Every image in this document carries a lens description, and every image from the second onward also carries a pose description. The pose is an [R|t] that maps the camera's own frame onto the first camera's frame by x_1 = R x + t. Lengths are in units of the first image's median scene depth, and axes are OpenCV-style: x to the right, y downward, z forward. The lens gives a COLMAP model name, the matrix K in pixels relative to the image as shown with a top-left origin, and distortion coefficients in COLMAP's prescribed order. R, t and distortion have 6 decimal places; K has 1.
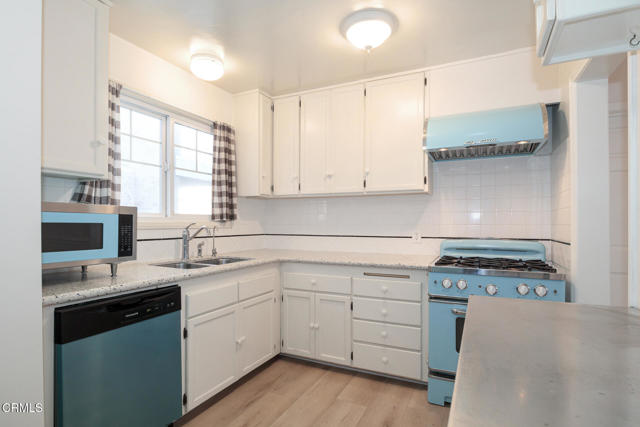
lens RADIAL K [[326.3, 0, 318.2], [0, 326.3, 220.4], [0, 0, 1]] dist [-0.014699, 0.000152]
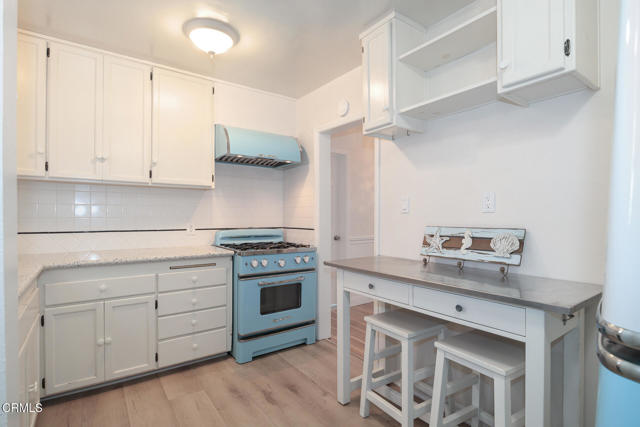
lens RADIAL K [[326.3, 0, 318.2], [0, 326.3, 220.4], [0, 0, 1]] dist [-0.014699, 0.000152]
pose [[0.454579, -0.007946, 0.890671, -0.516672], [-0.006381, 0.999905, 0.012177, 0.006286], [-0.890684, -0.011219, 0.454485, 0.162775]]
